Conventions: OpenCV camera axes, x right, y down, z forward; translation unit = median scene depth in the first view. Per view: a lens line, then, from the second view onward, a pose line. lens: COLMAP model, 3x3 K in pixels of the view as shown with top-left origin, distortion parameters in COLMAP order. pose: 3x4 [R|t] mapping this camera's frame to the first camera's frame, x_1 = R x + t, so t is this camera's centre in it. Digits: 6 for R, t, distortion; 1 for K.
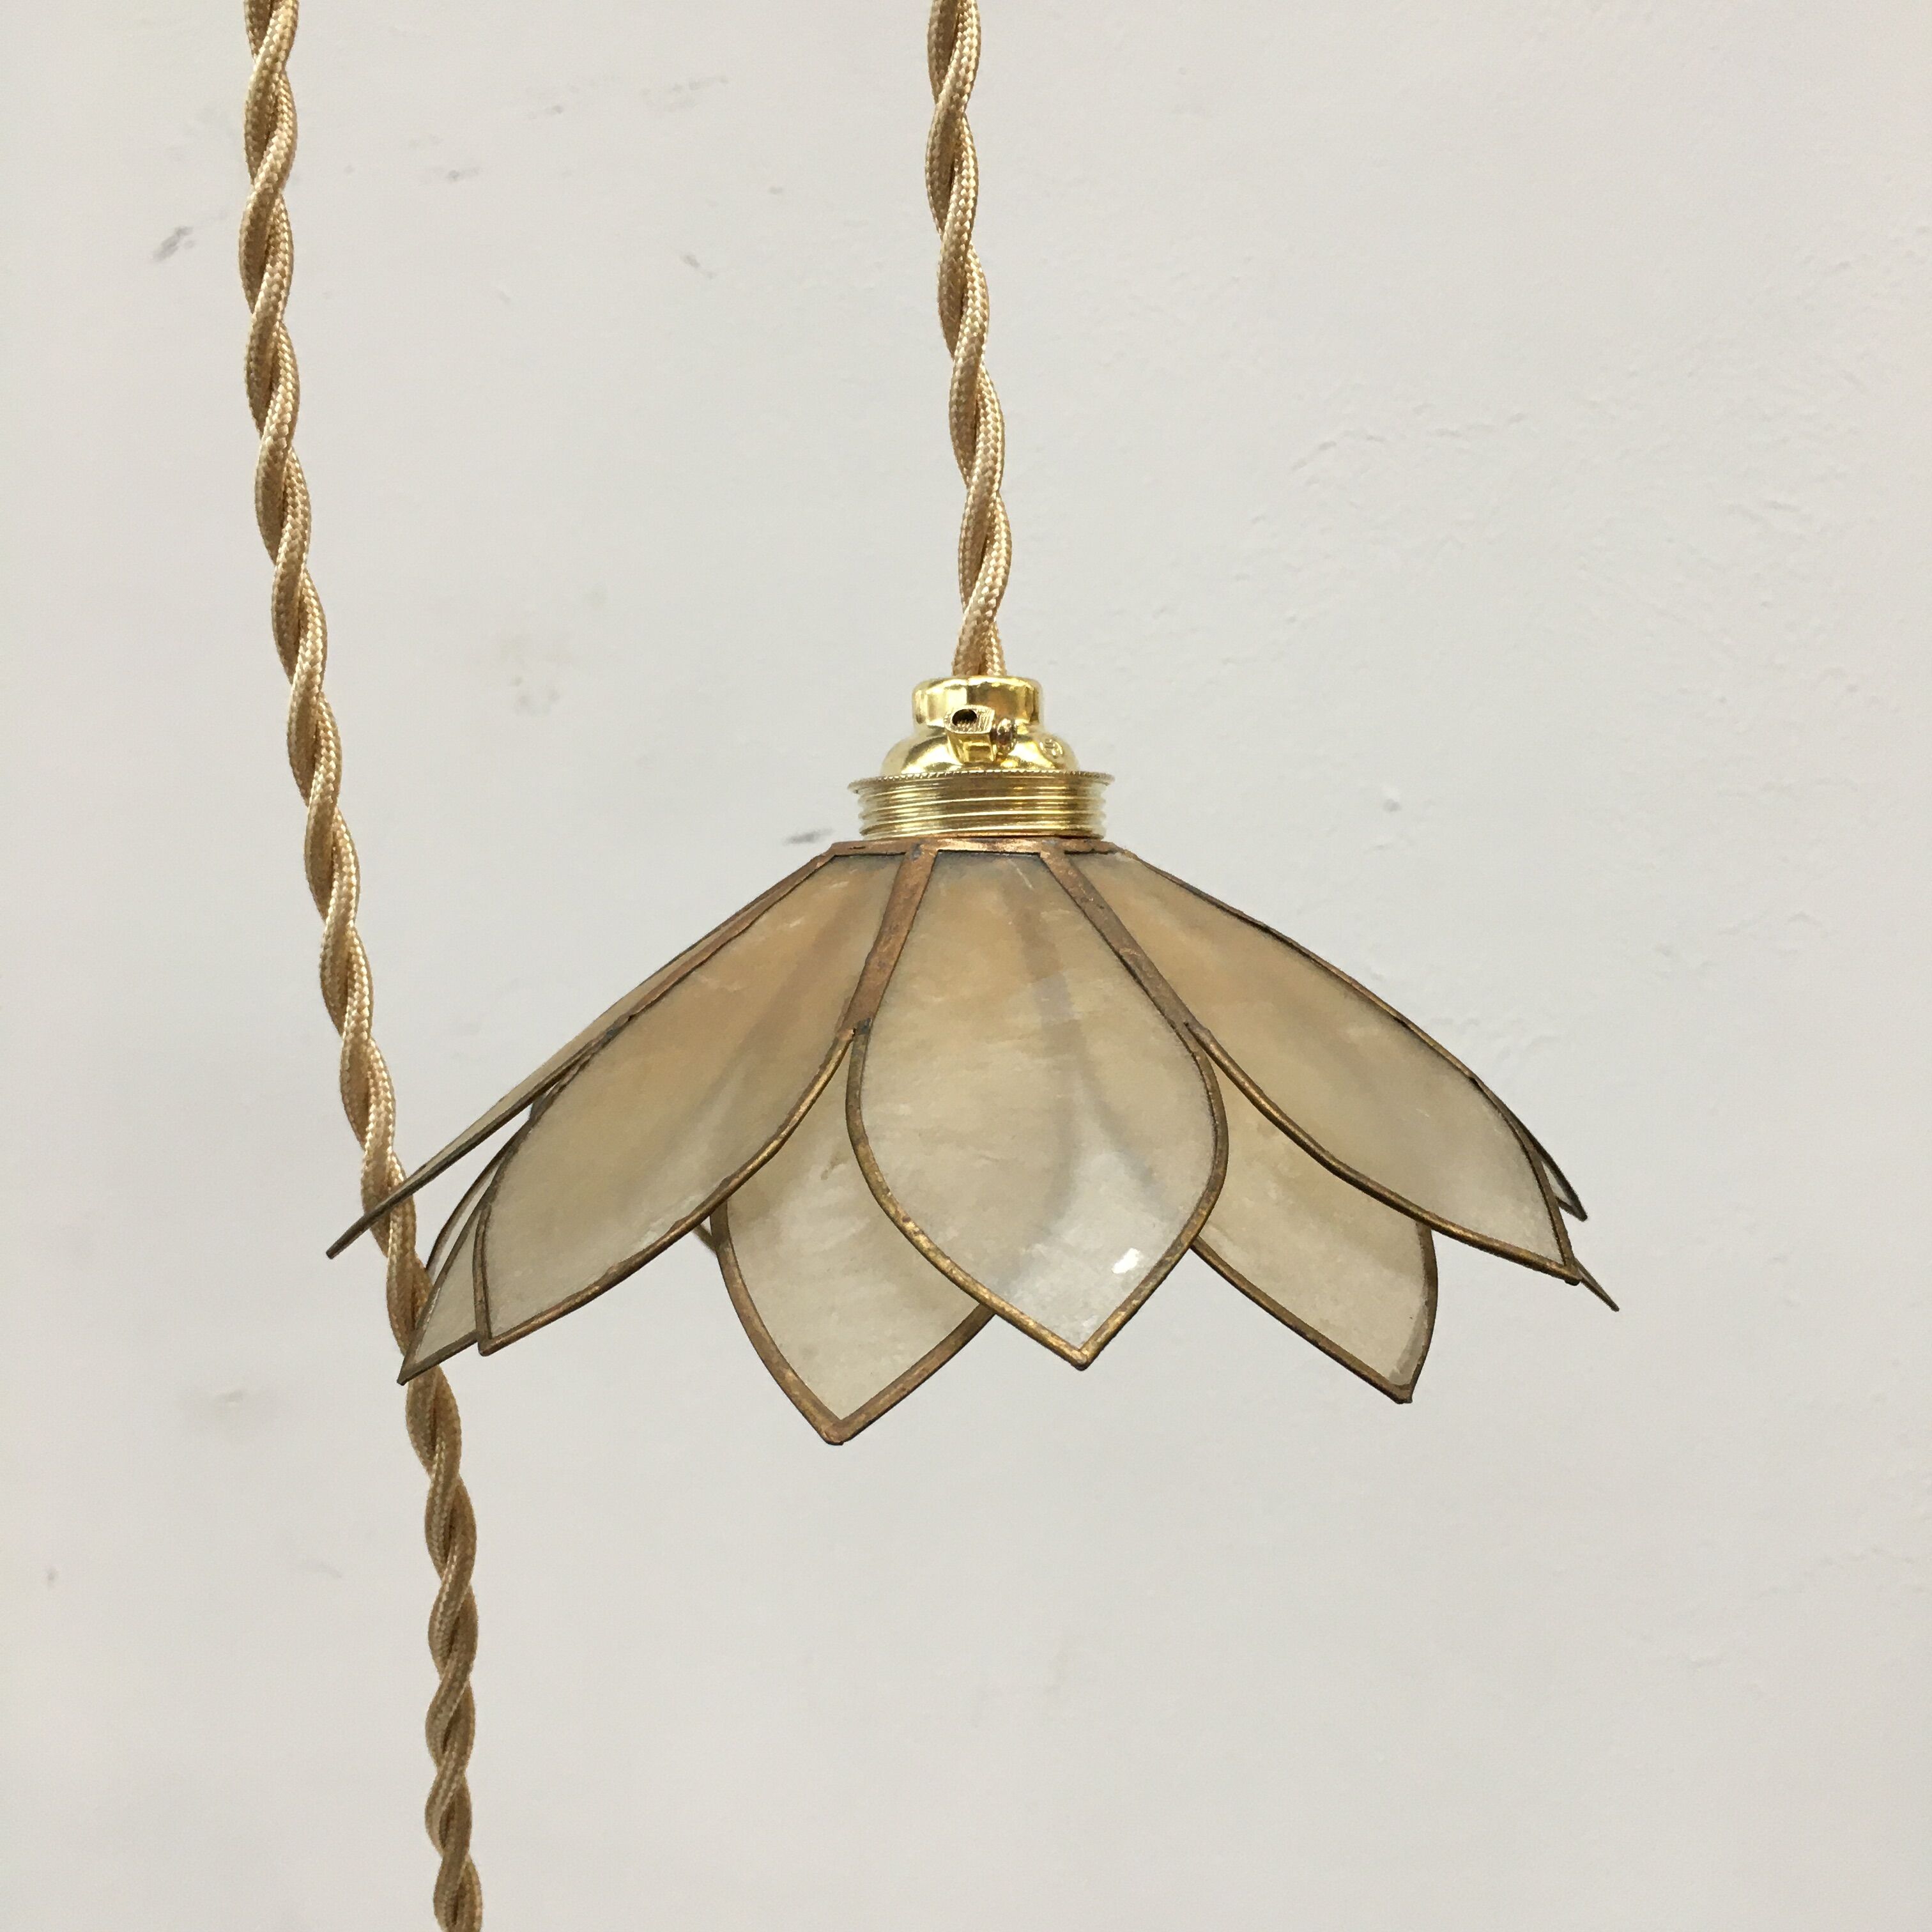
lens RADIAL K [[2239.7, 0, 971.7], [0, 2239.7, 892.7], [0, 0, 1]] dist [0.016599, 0.000000]
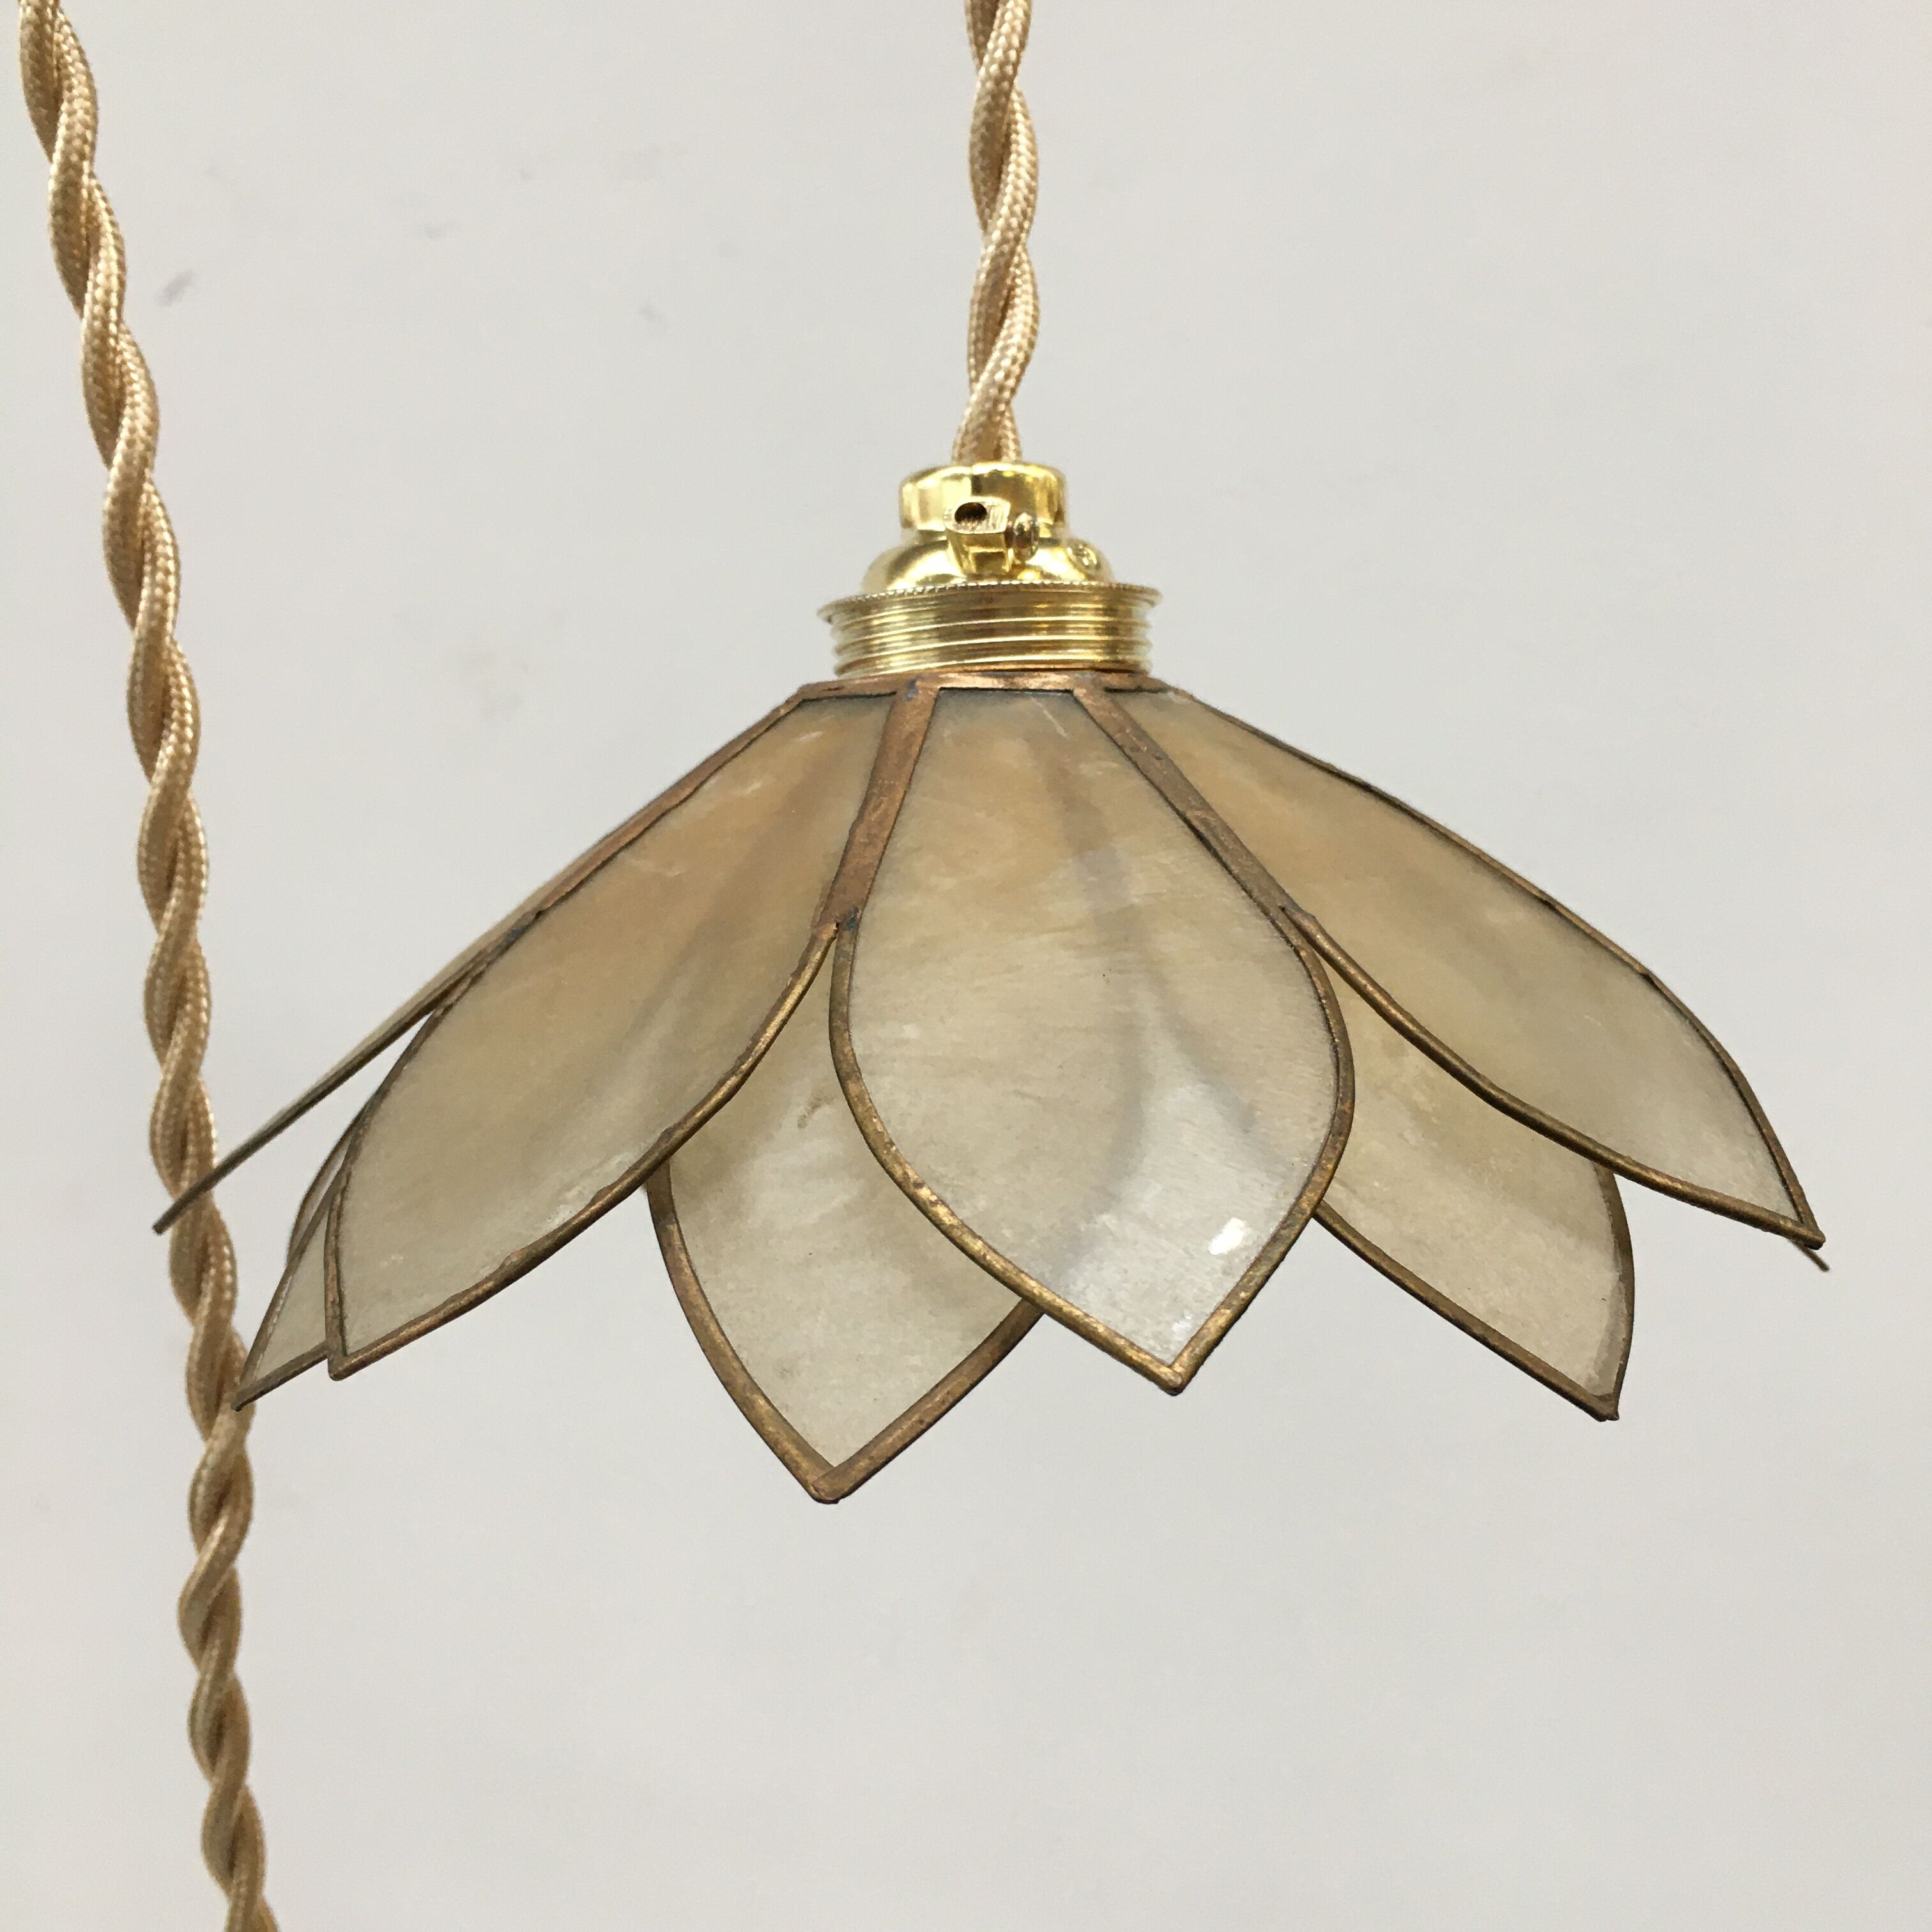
lens RADIAL K [[2239.7, 0, 1015.4], [0, 2239.7, 963.2], [0, 0, 1]] dist [0.016599, 0.000000]
pose [[0.999113, -0.016990, 0.038540, -0.022948], [0.014100, 0.997154, 0.074057, 0.020755], [-0.039688, -0.073448, 0.996509, 0.267052]]
